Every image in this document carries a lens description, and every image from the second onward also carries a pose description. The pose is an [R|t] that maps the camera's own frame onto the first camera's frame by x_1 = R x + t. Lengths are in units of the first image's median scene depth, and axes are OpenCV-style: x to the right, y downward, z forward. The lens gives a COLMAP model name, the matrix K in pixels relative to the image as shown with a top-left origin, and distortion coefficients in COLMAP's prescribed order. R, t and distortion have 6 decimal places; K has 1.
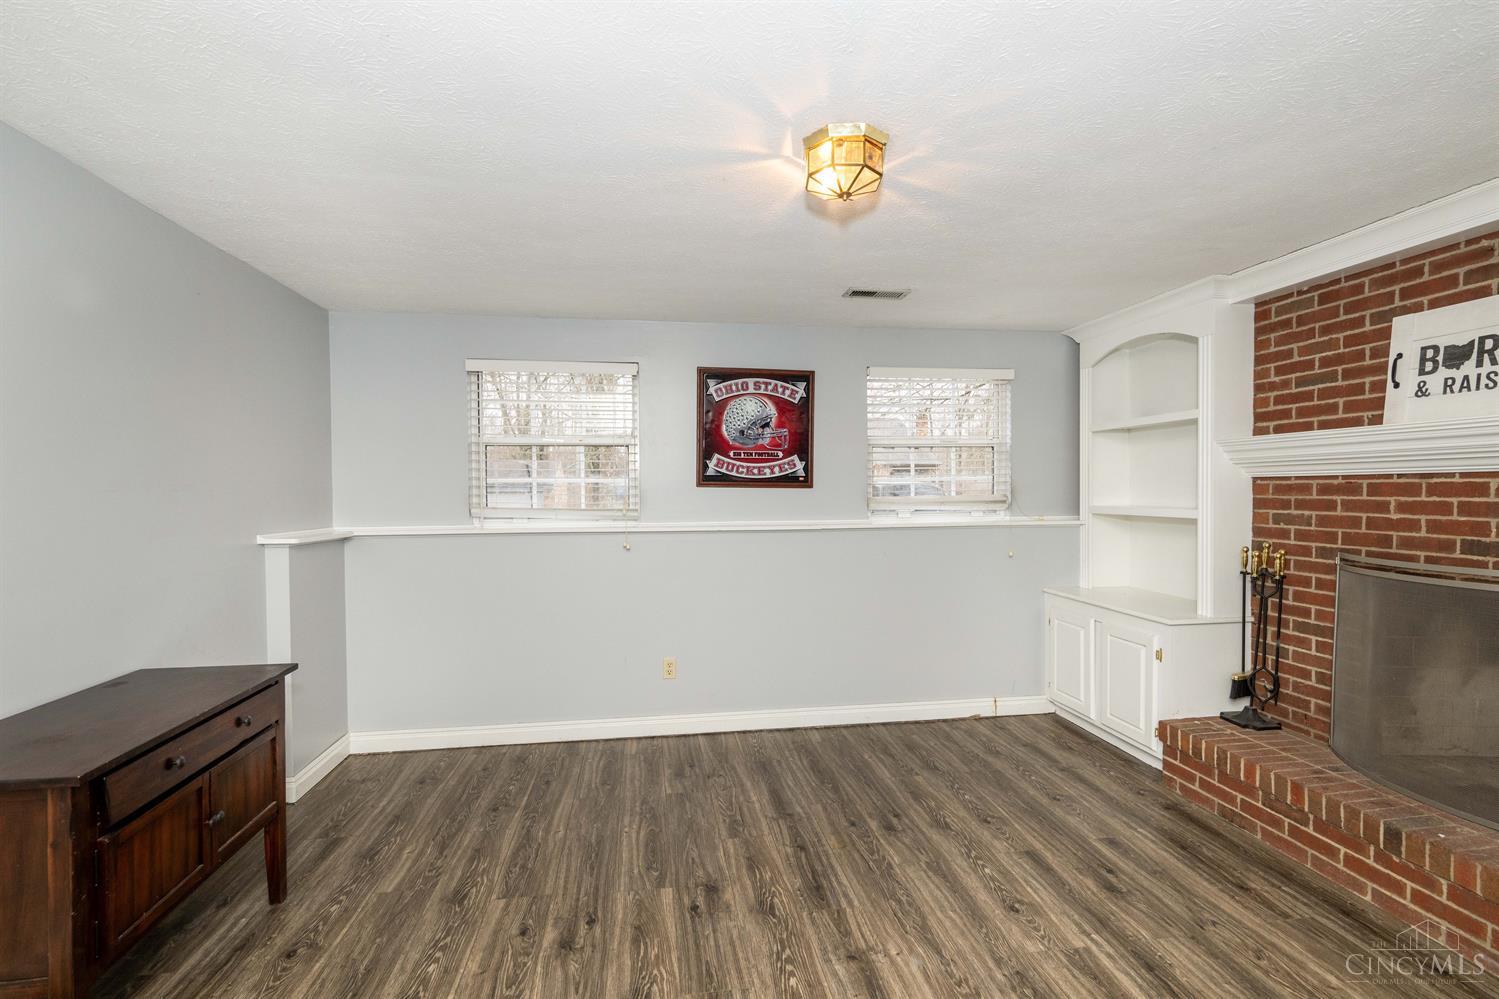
lens RADIAL K [[683.8, 0, 756.7], [0, 683.8, 499.2], [0, 0, 1]] dist [0.000219, 0.000896]
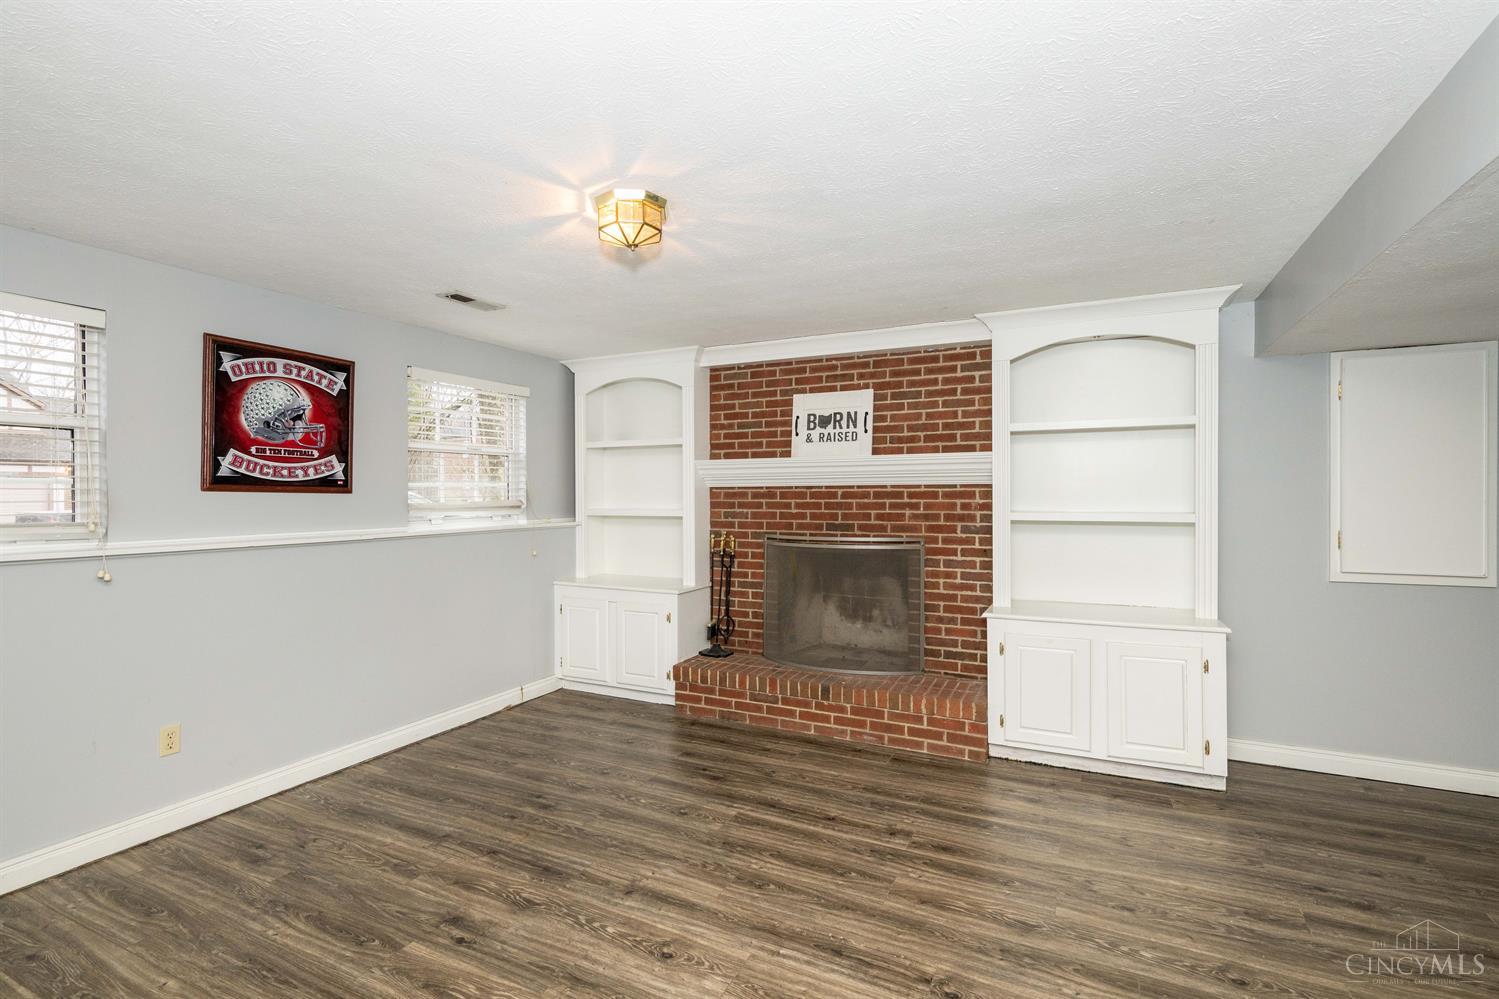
lens RADIAL K [[683.8, 0, 742.1], [0, 683.8, 498.4], [0, 0, 1]] dist [0.000219, 0.000896]
pose [[0.583989, -0.000995, 0.811761, -0.463757], [0.012393, 0.999894, -0.007690, 0.004480], [-0.811667, 0.014551, 0.583939, 0.099279]]
